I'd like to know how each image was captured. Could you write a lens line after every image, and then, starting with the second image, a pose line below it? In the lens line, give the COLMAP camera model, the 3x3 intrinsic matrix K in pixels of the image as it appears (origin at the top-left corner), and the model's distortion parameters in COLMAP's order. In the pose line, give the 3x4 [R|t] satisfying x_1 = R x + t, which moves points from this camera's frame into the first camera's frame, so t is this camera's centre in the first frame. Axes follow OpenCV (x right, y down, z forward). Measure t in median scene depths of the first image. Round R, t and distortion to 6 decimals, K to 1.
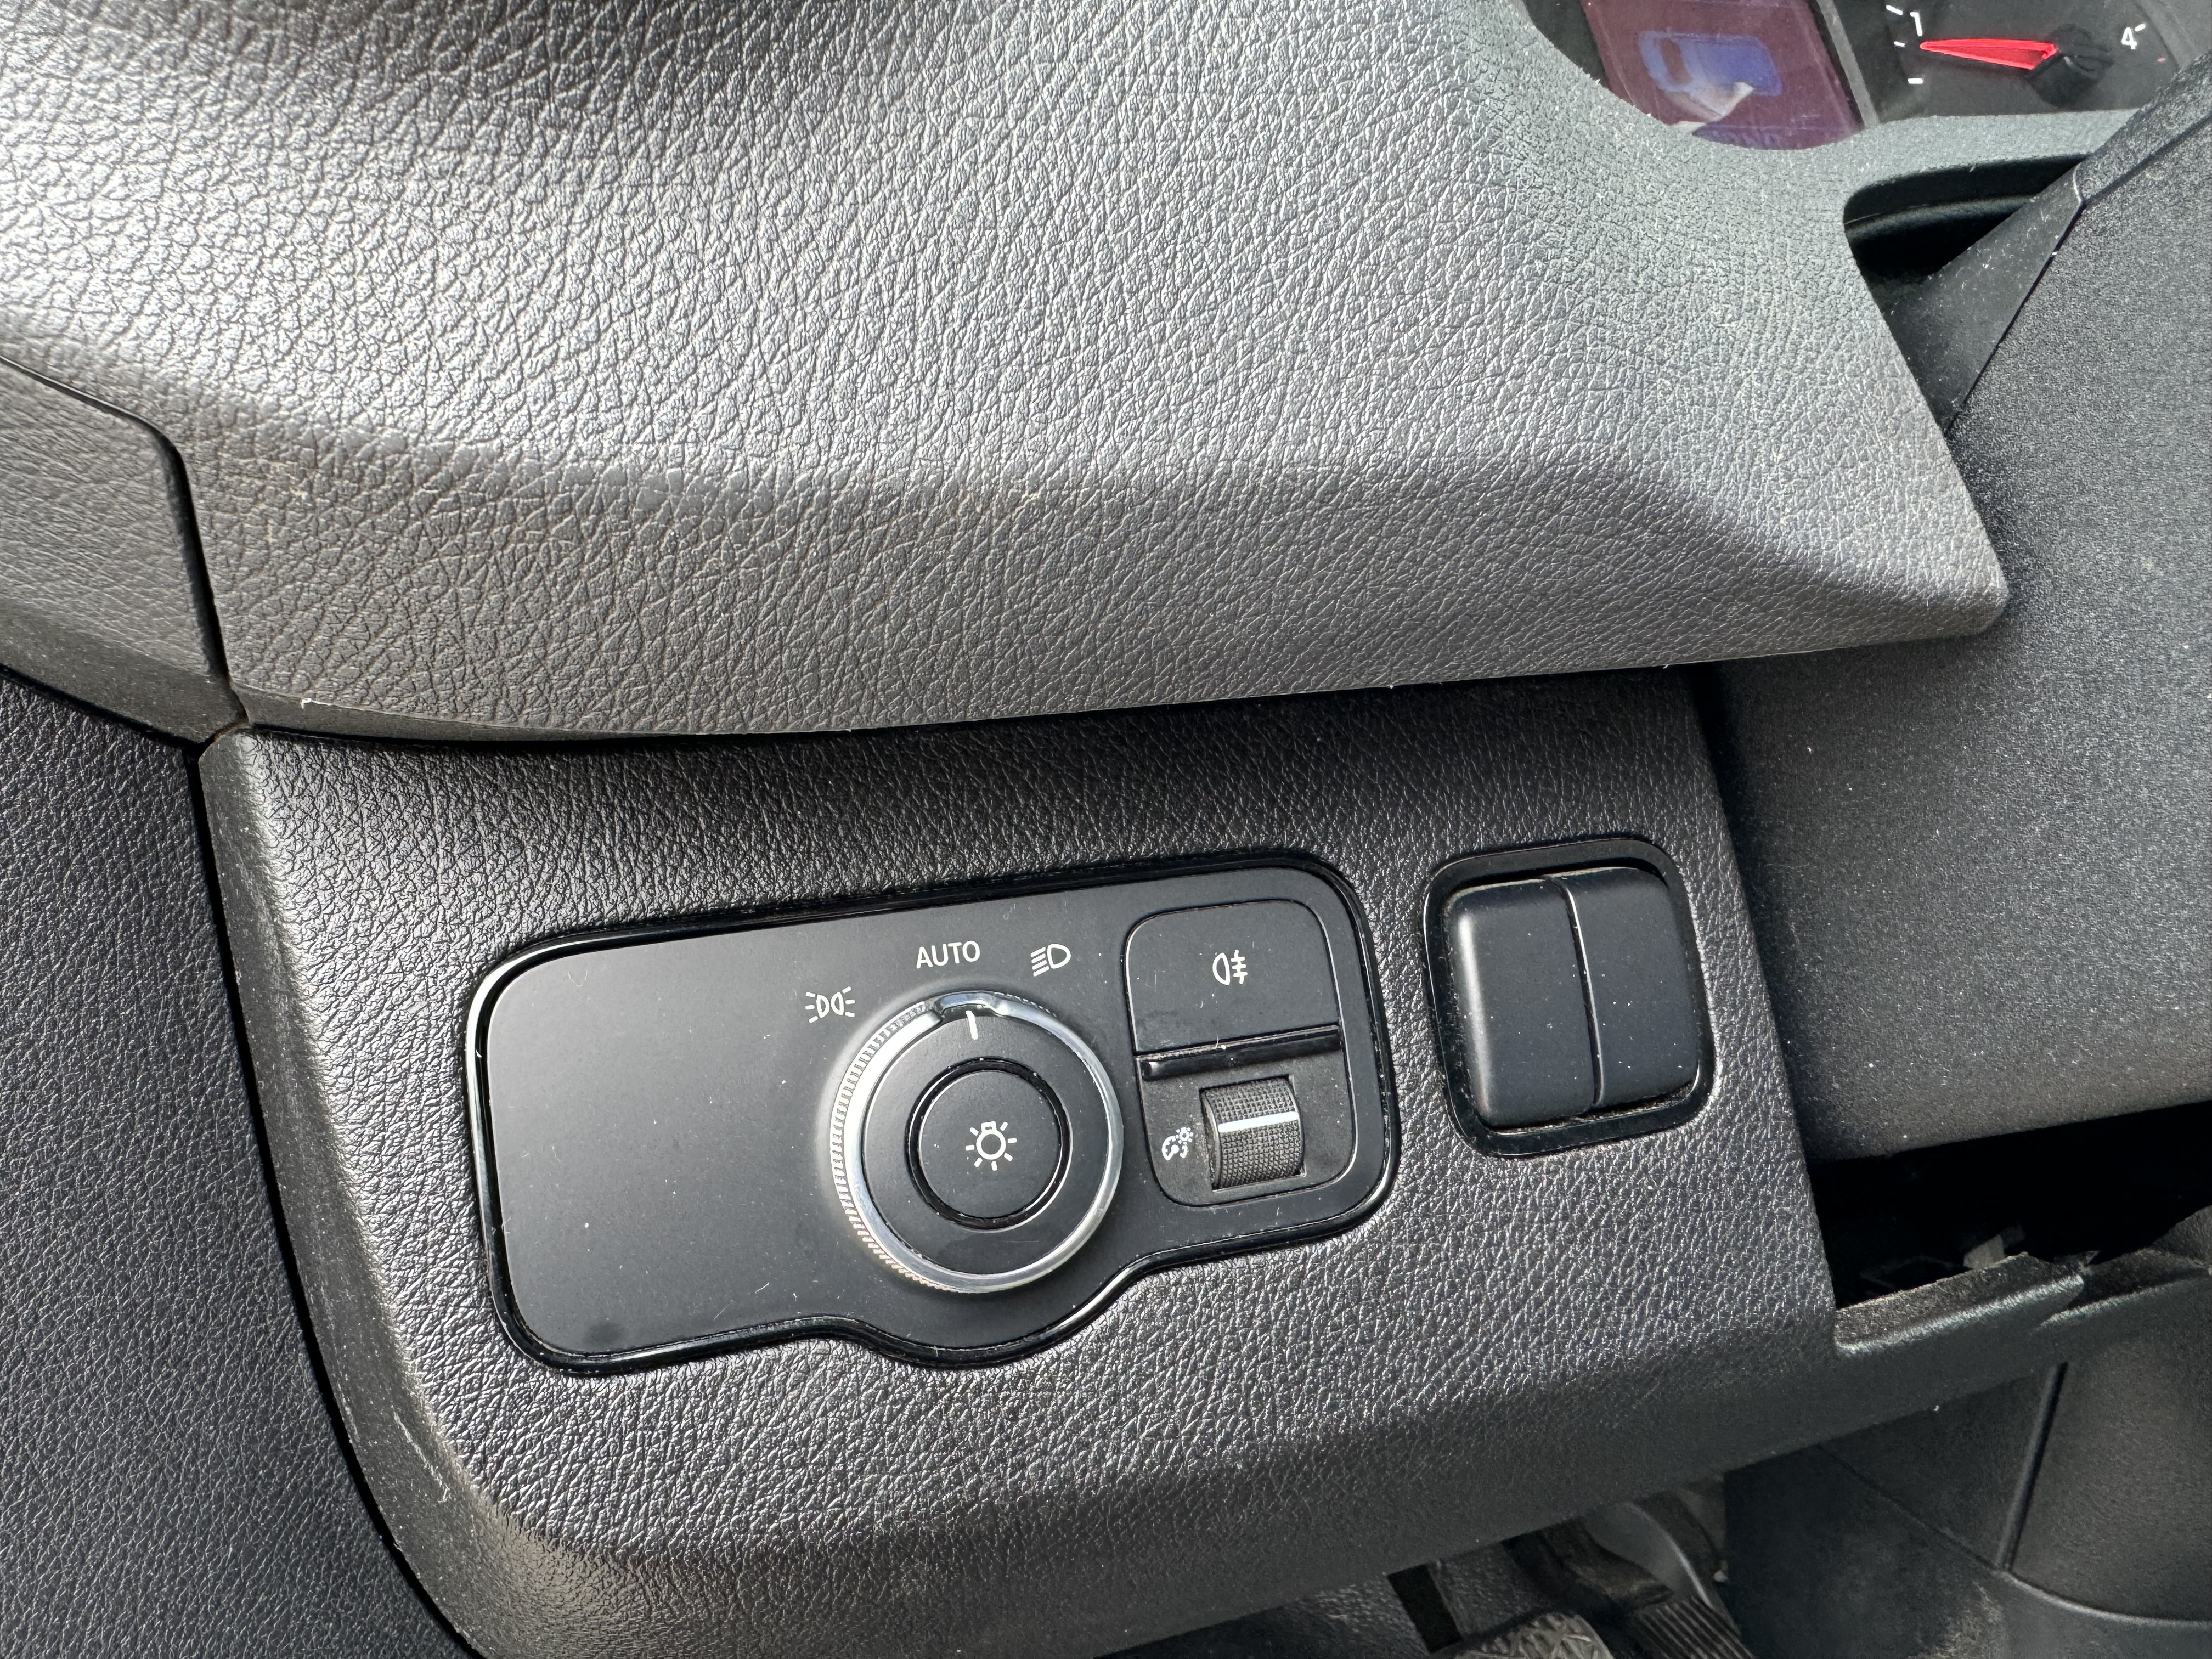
lens RADIAL K [[1542.0, 0, 1106.0], [0, 1542.0, 829.5], [0, 0, 1]] dist [-0.057535, -0.000462]
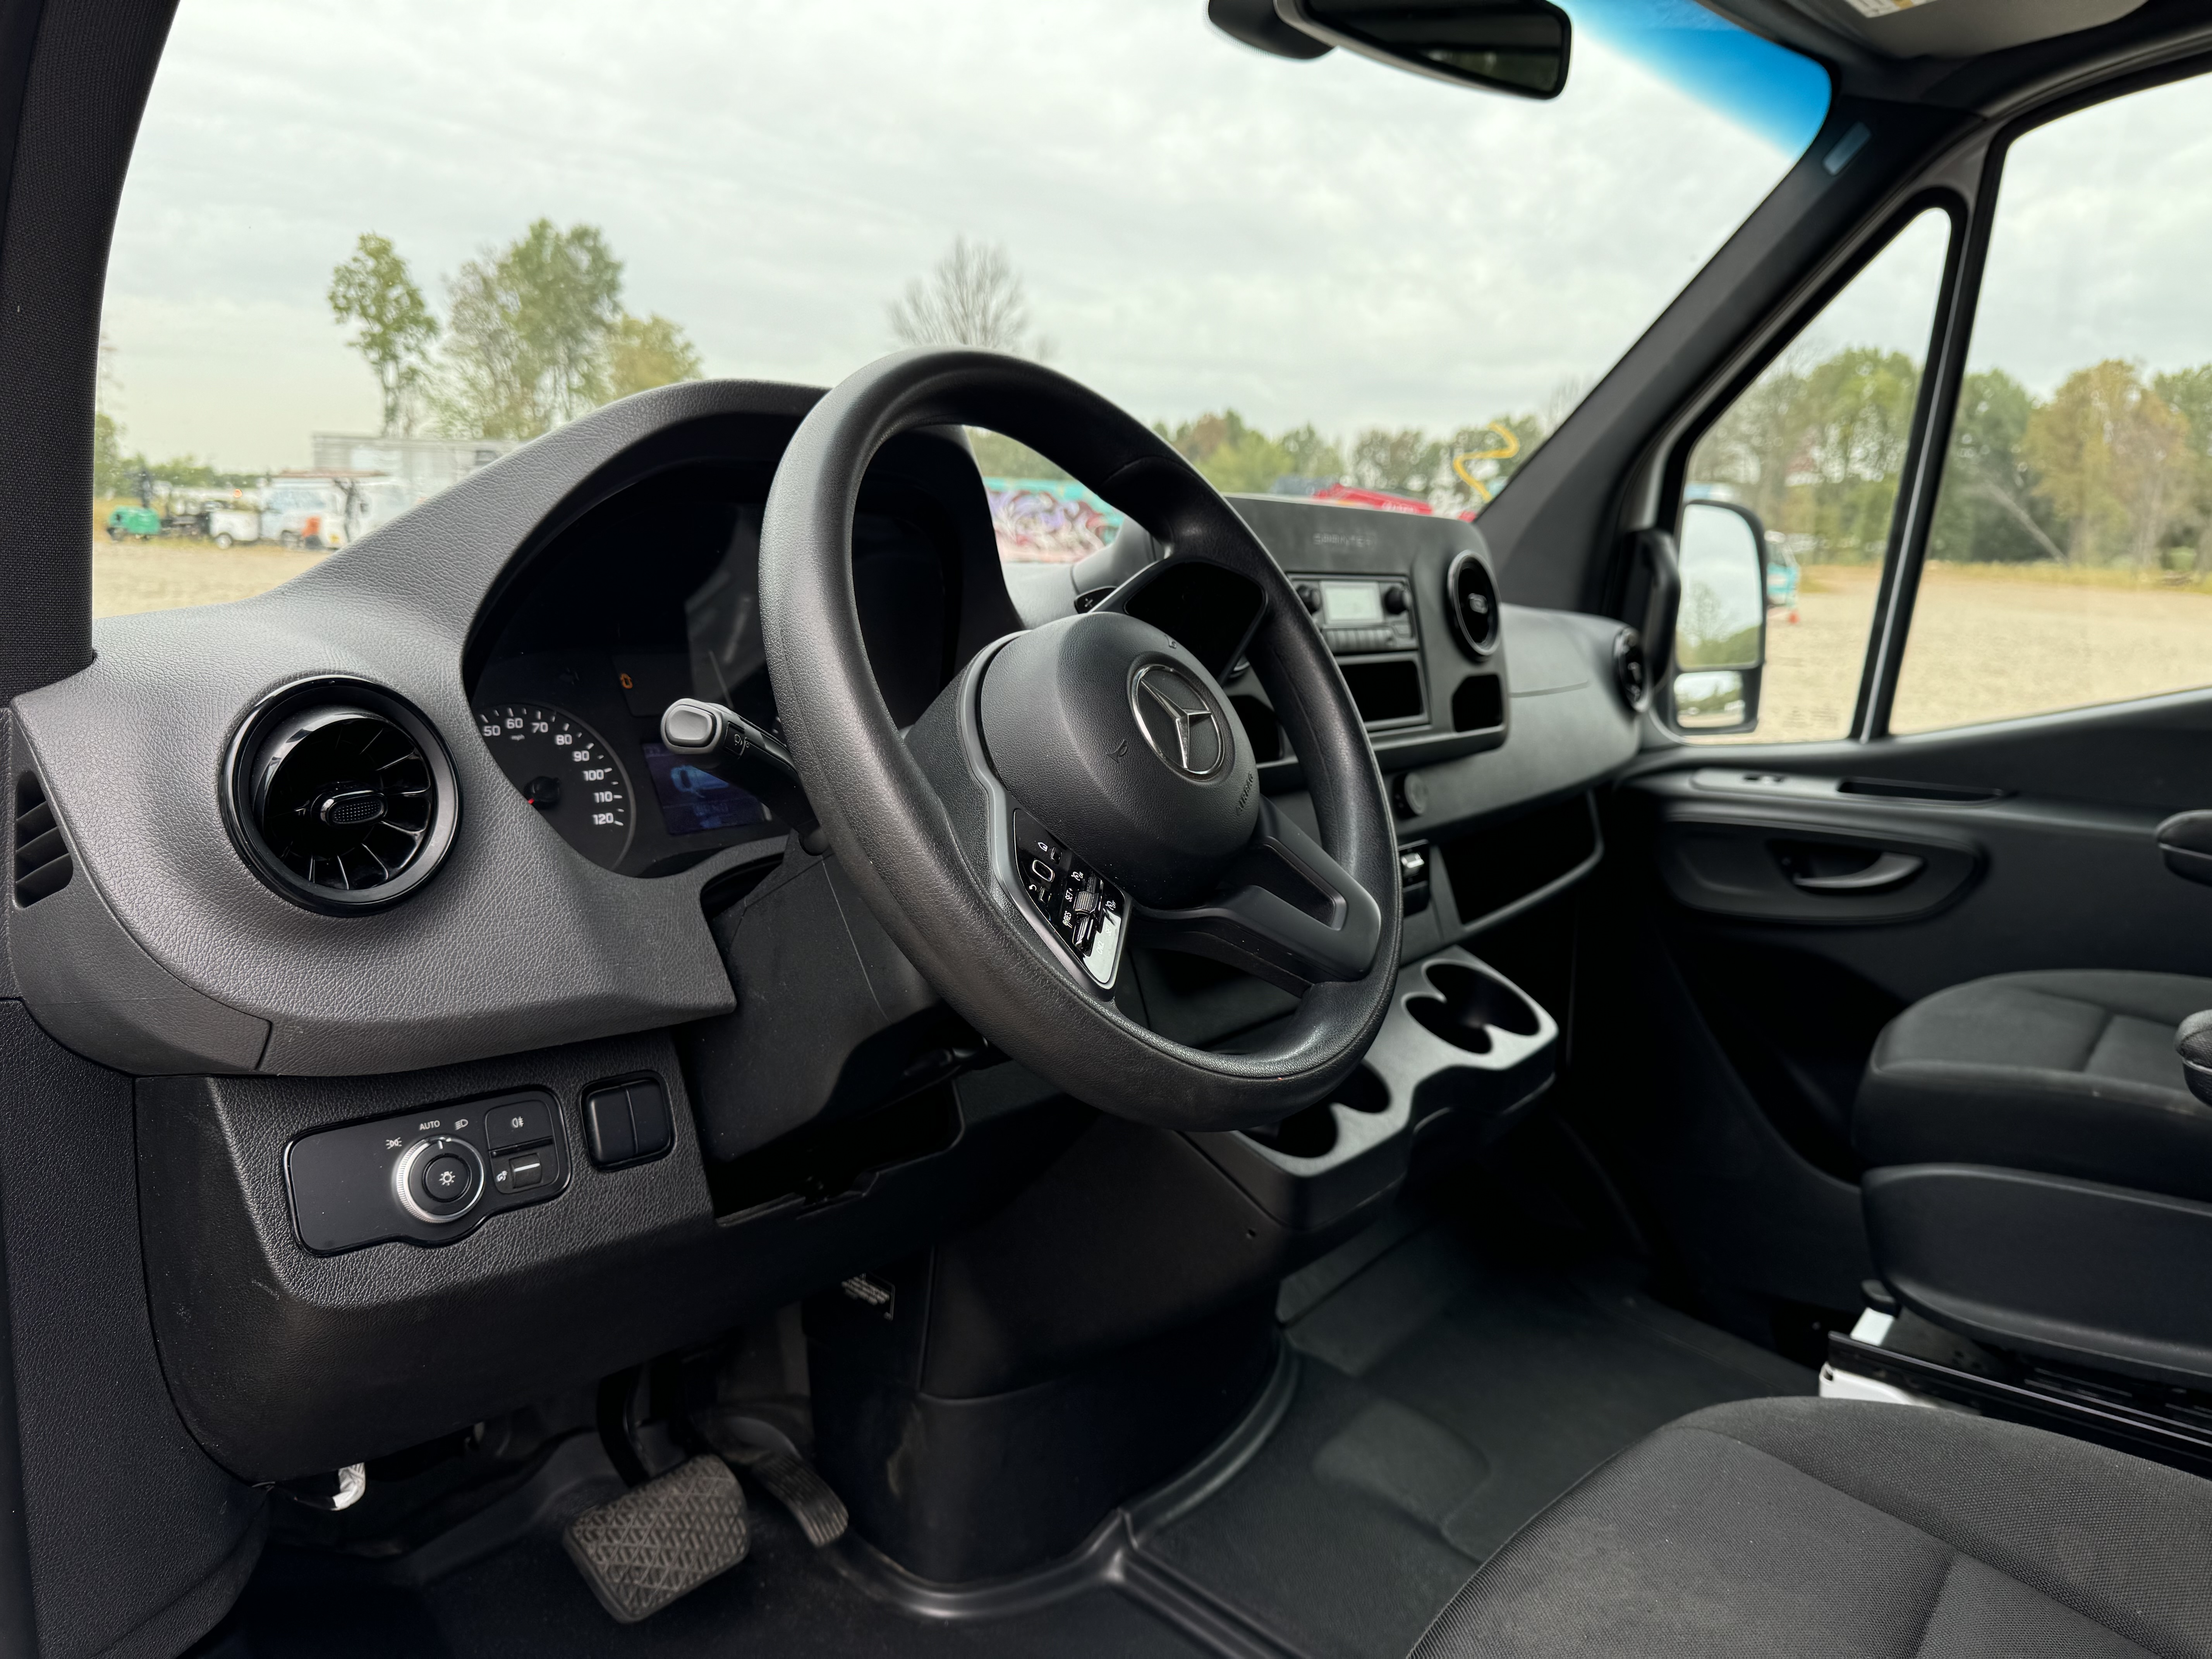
lens RADIAL K [[1552.9, 0, 1105.8], [0, 1552.9, 796.9], [0, 0, 1]] dist [0.007101, -0.038481]
pose [[0.899748, 0.001625, 0.436407, -0.251434], [0.047843, 0.993599, -0.102338, -0.213586], [-0.433779, 0.112957, 0.893911, -2.741754]]
